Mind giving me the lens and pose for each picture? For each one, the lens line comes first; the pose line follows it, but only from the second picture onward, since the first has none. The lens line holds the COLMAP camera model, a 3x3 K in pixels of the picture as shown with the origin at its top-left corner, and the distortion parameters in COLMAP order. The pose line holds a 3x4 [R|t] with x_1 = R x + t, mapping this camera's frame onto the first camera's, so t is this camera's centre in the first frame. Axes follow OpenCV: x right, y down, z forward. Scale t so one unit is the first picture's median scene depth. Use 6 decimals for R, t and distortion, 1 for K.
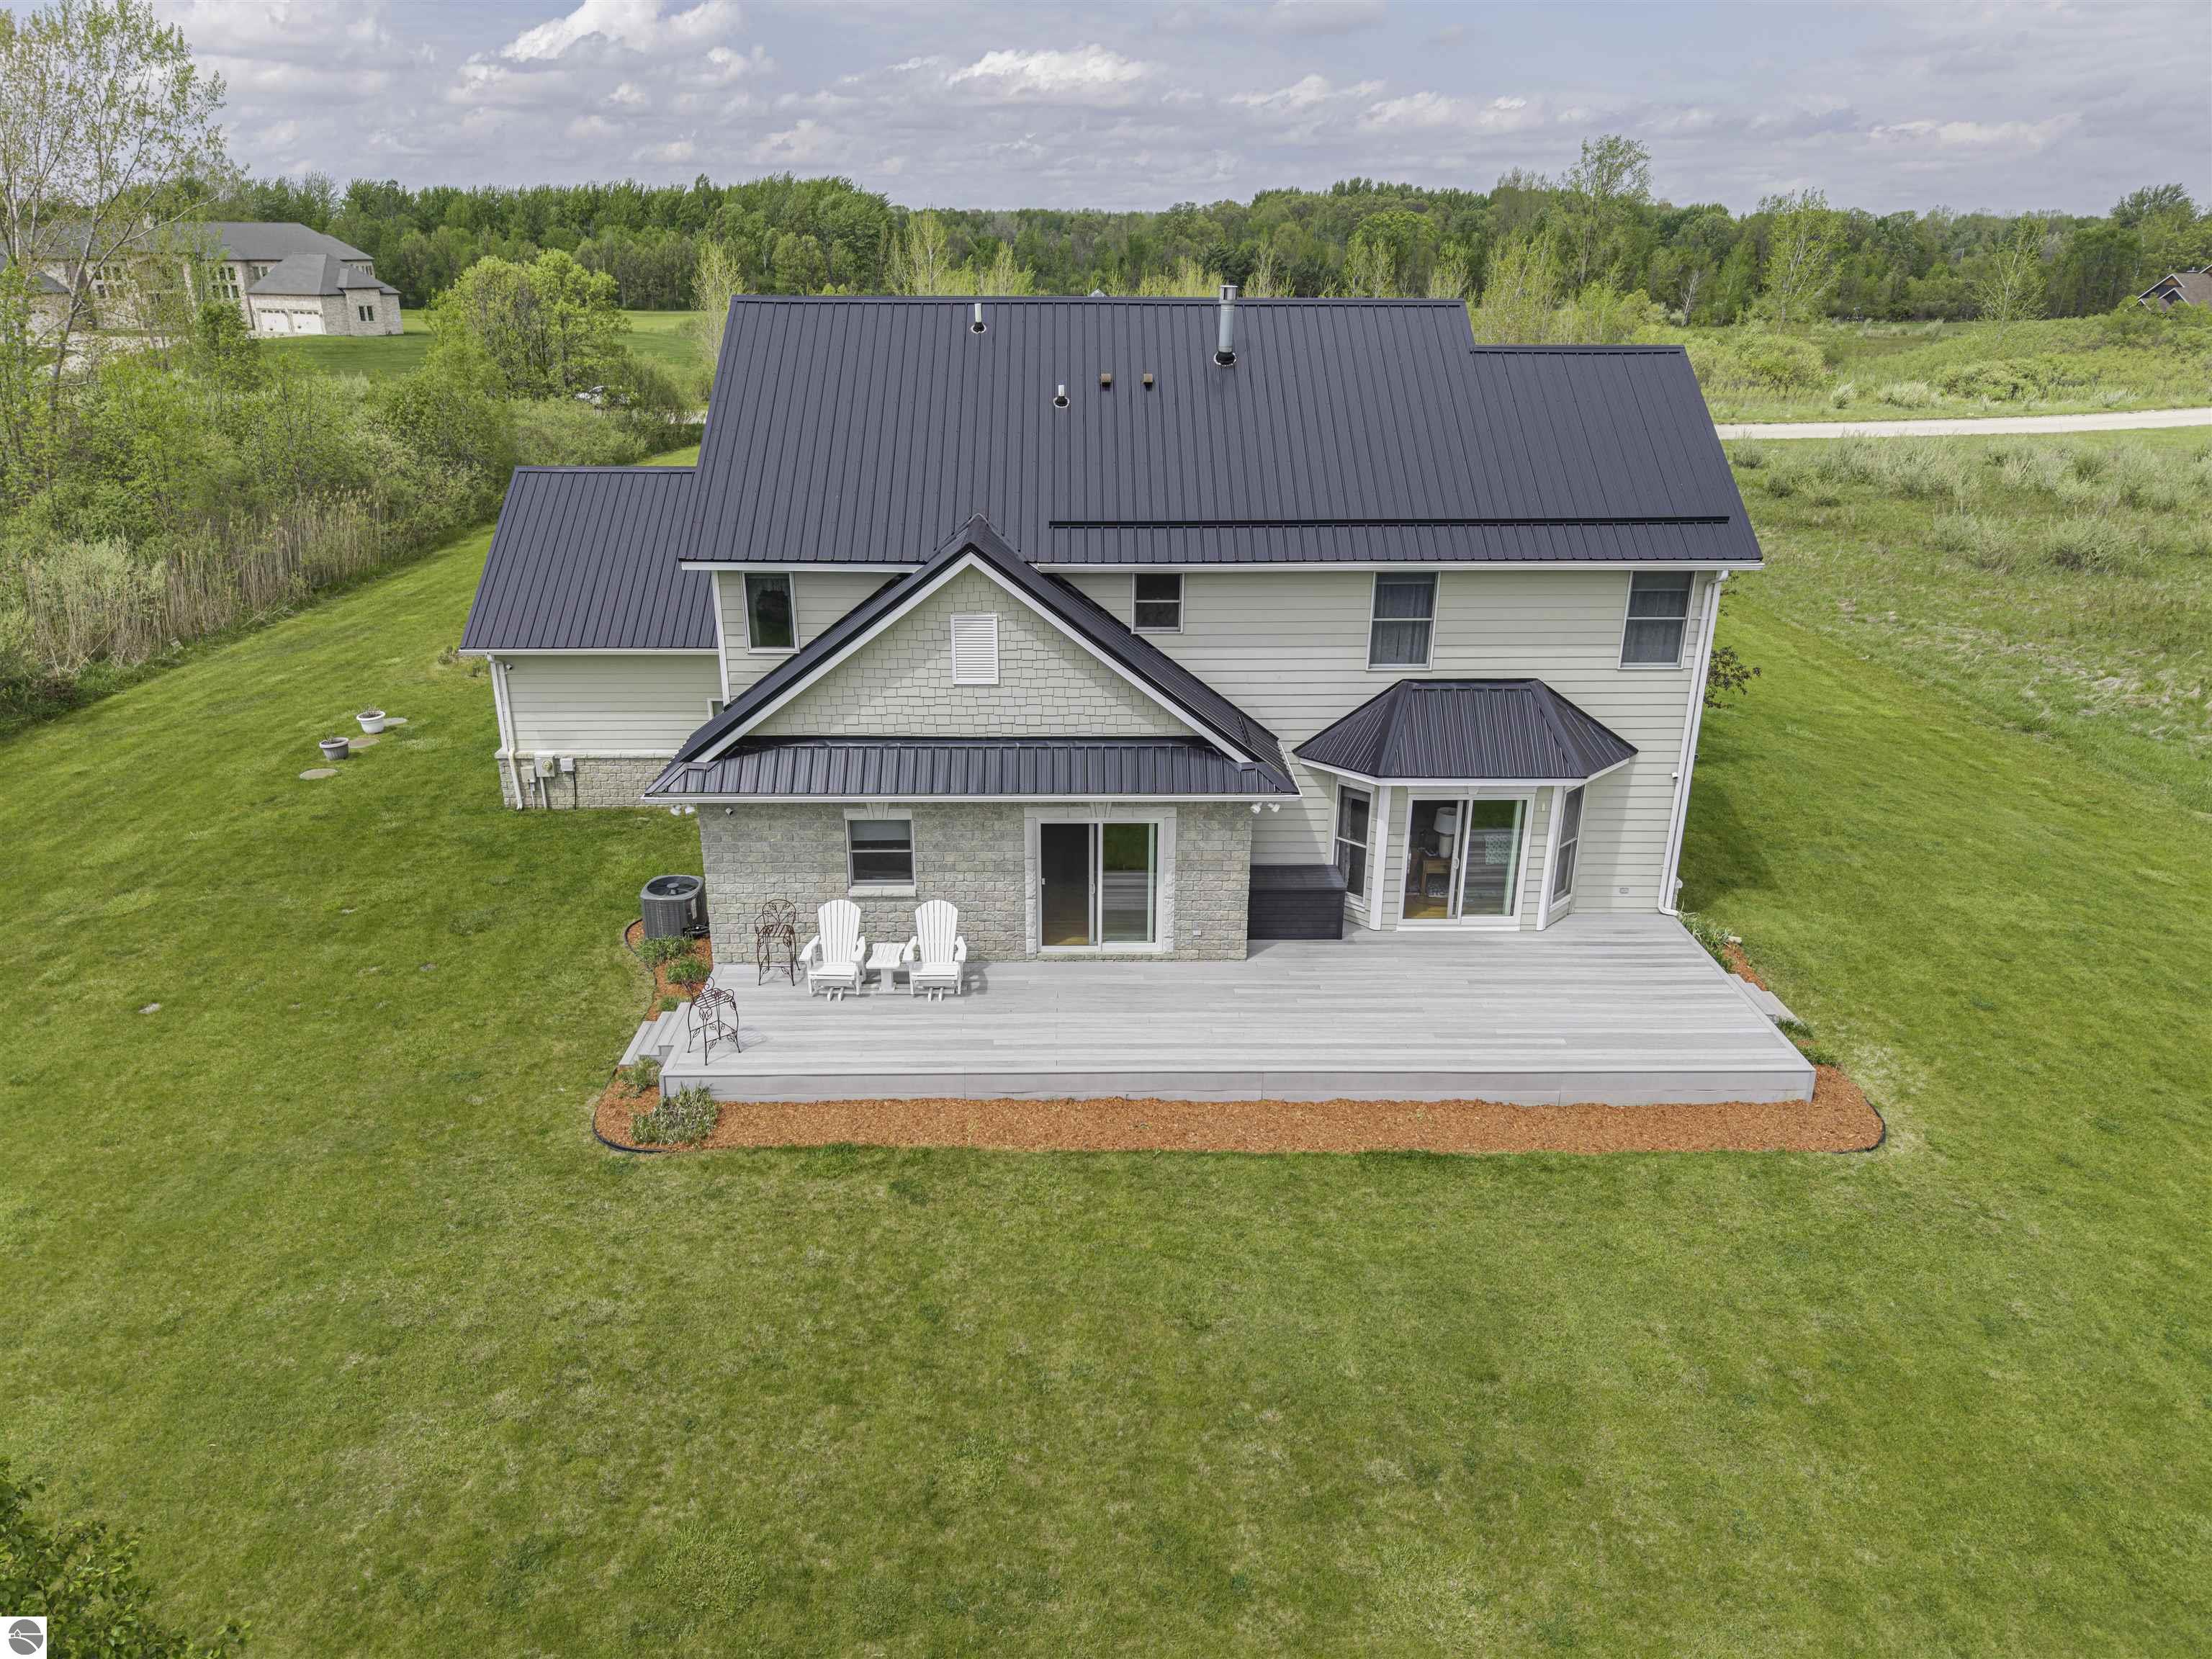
lens RADIAL K [[1537.1, 0, 1106.0], [0, 1537.1, 829.5], [0, 0, 1]] dist [0.030910, -0.043952]
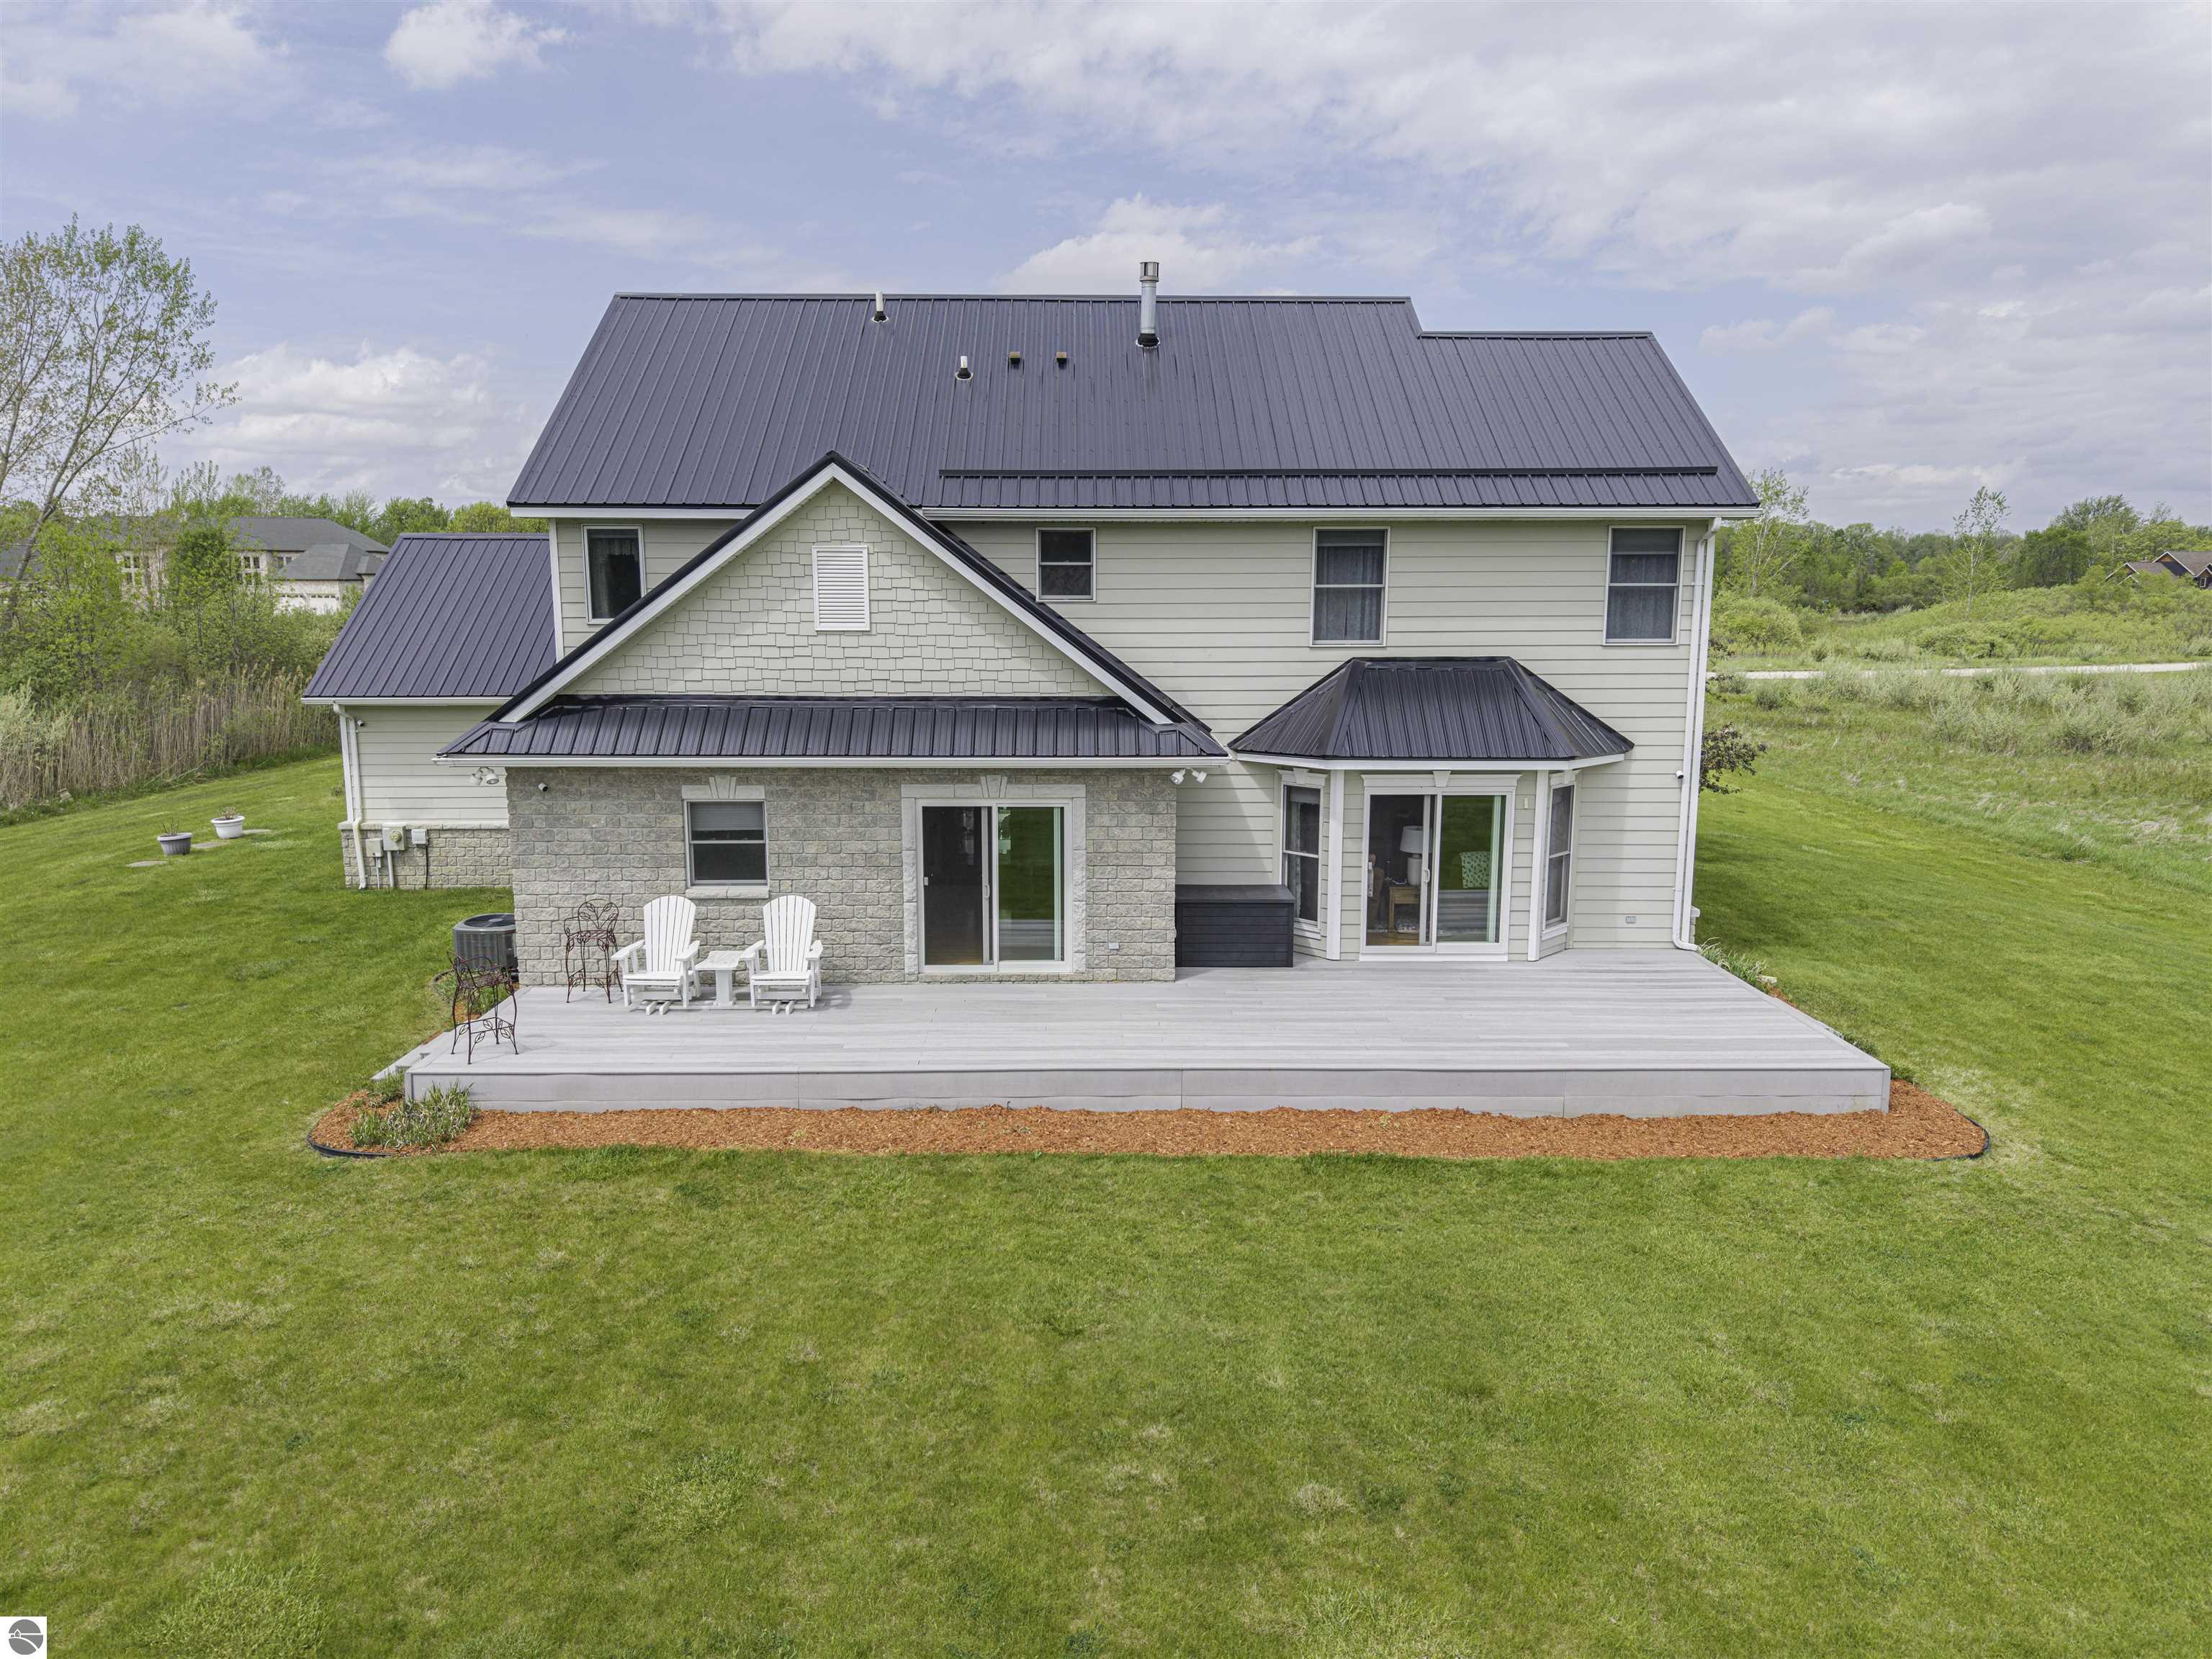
lens RADIAL K [[1548.4, 0, 1100.0], [0, 1548.4, 786.8], [0, 0, 1]] dist [0.018745, -0.021102]
pose [[0.999988, -0.003571, -0.003226, 0.056269], [0.002800, 0.976983, -0.213300, 0.163096], [0.003913, 0.213288, 0.976982, 0.177876]]
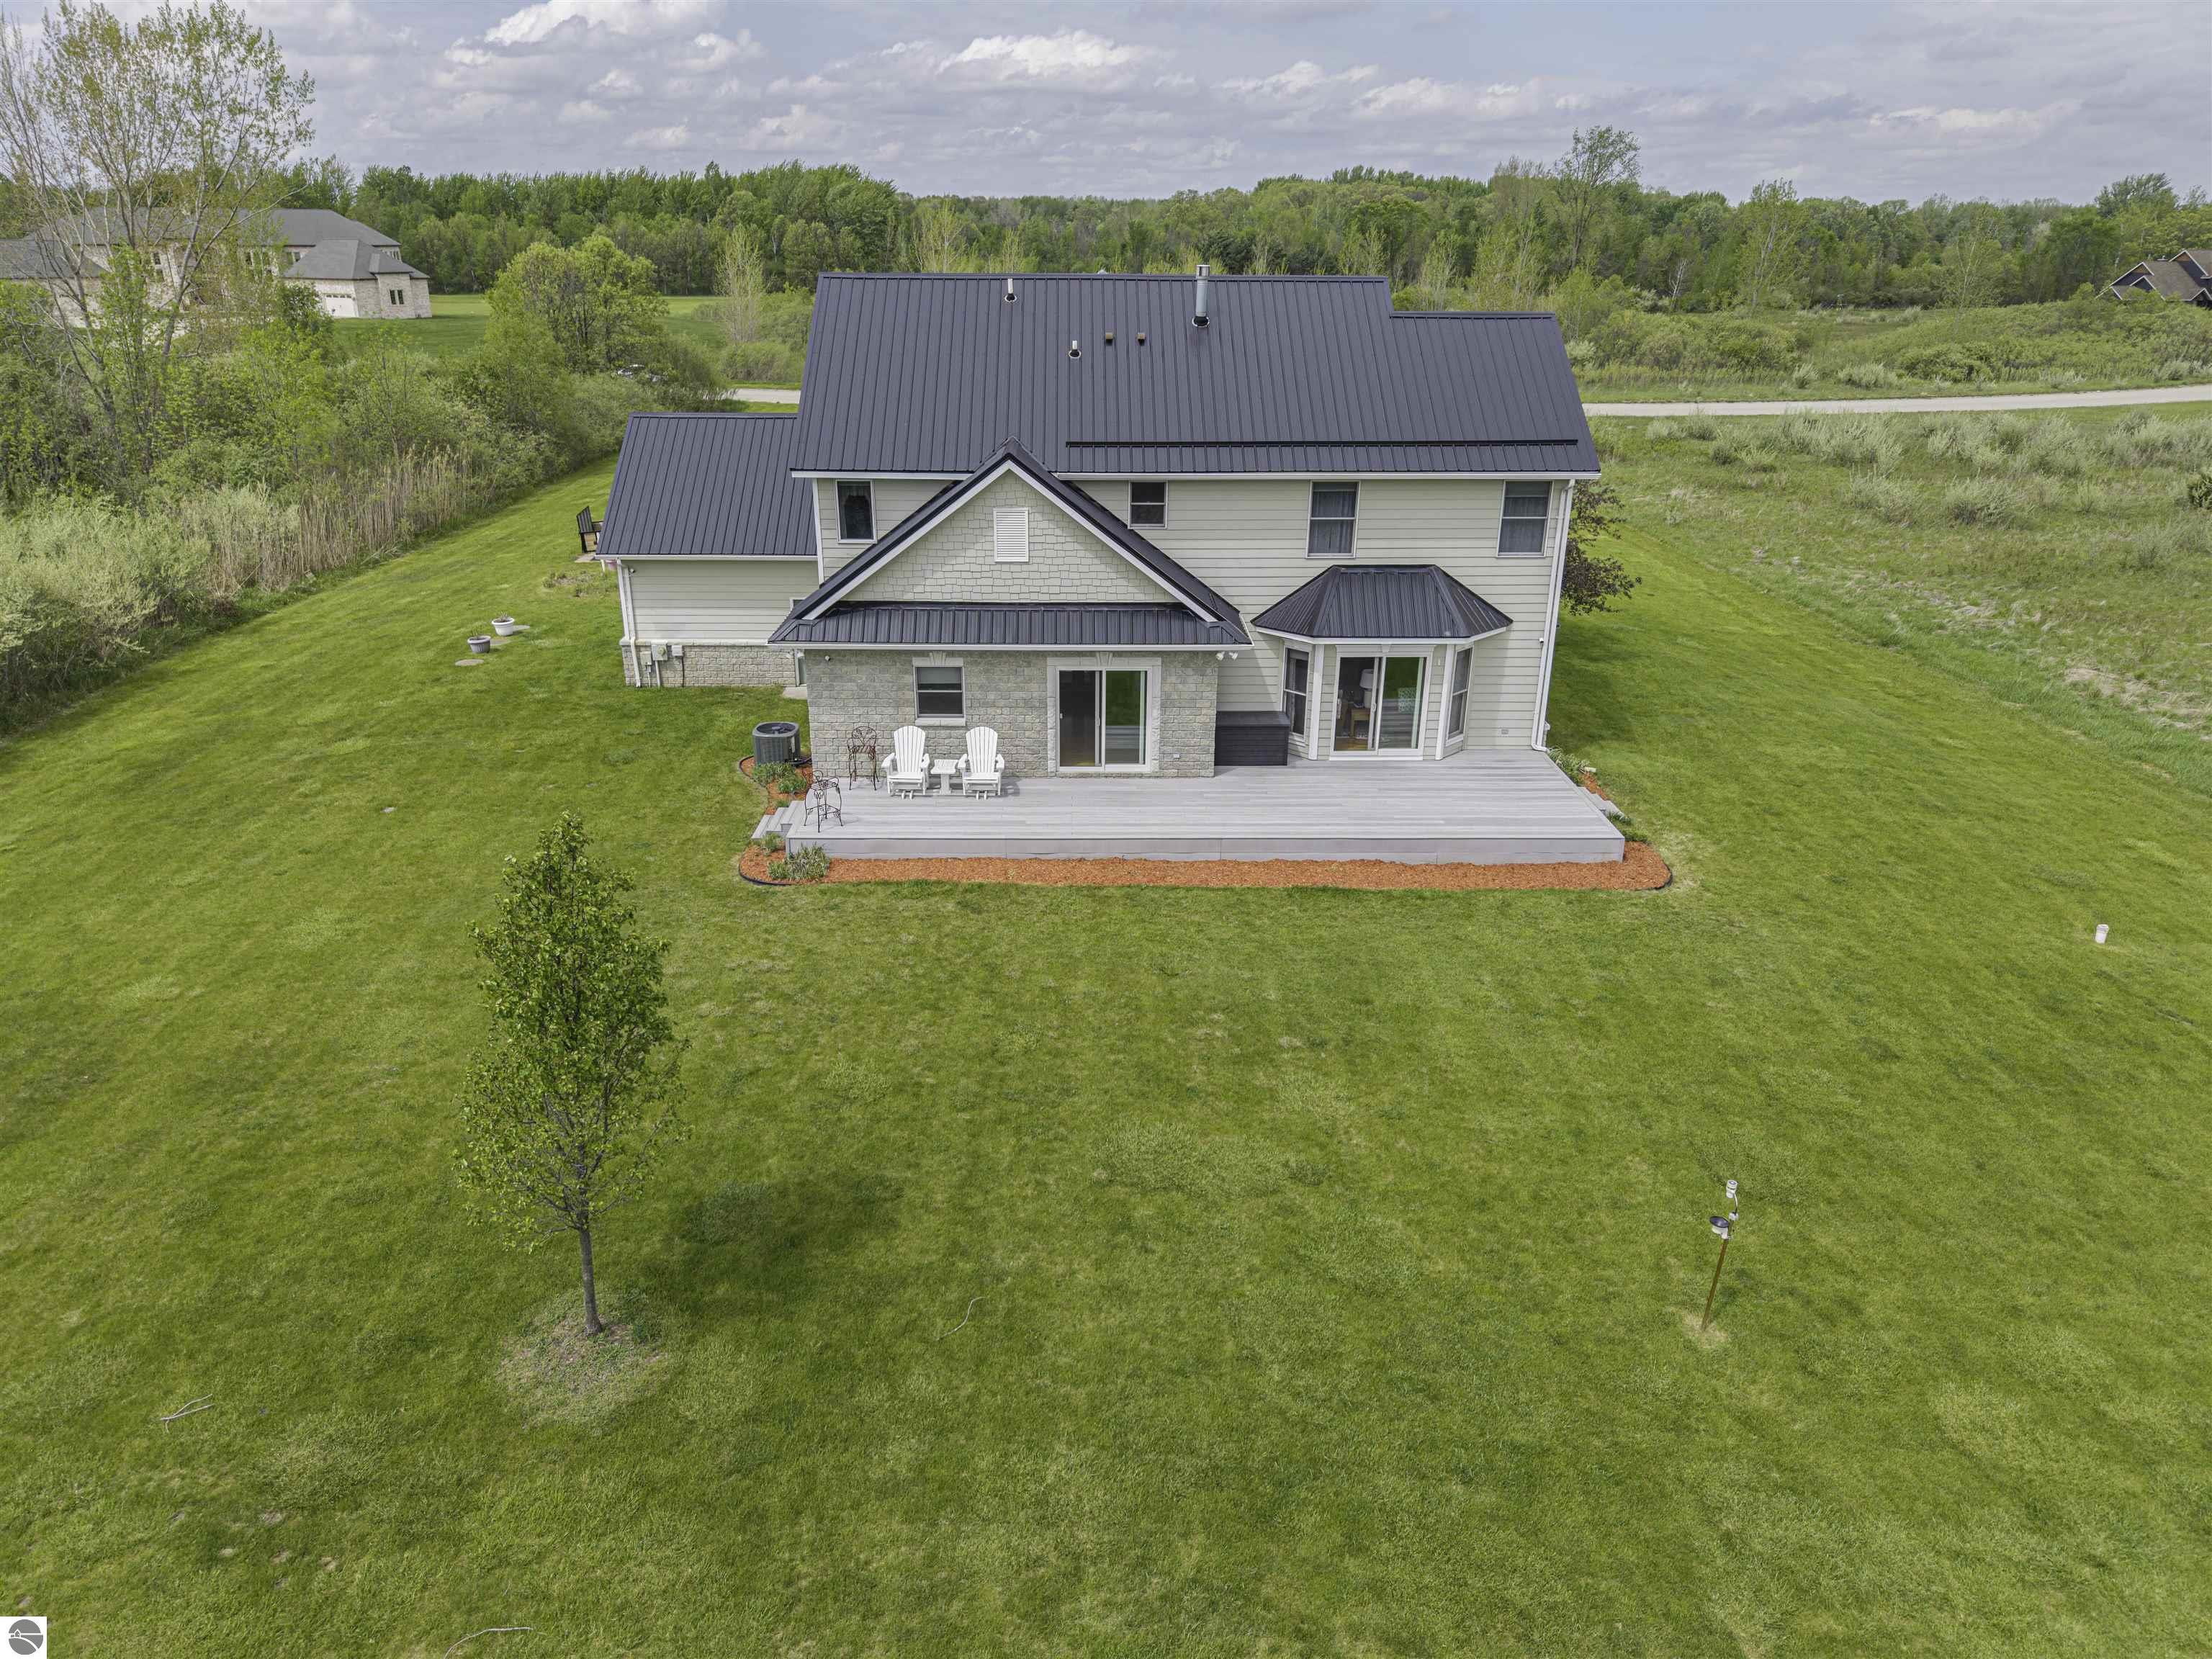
lens RADIAL K [[1505.3, 0, 1106.0], [0, 1505.3, 829.5], [0, 0, 1]] dist [0.041890, -0.060121]
pose [[0.999998, 0.001877, -0.000879, -0.000549], [-0.001865, 0.999904, 0.013748, 0.116204], [0.000904, -0.013746, 0.999905, -0.308001]]
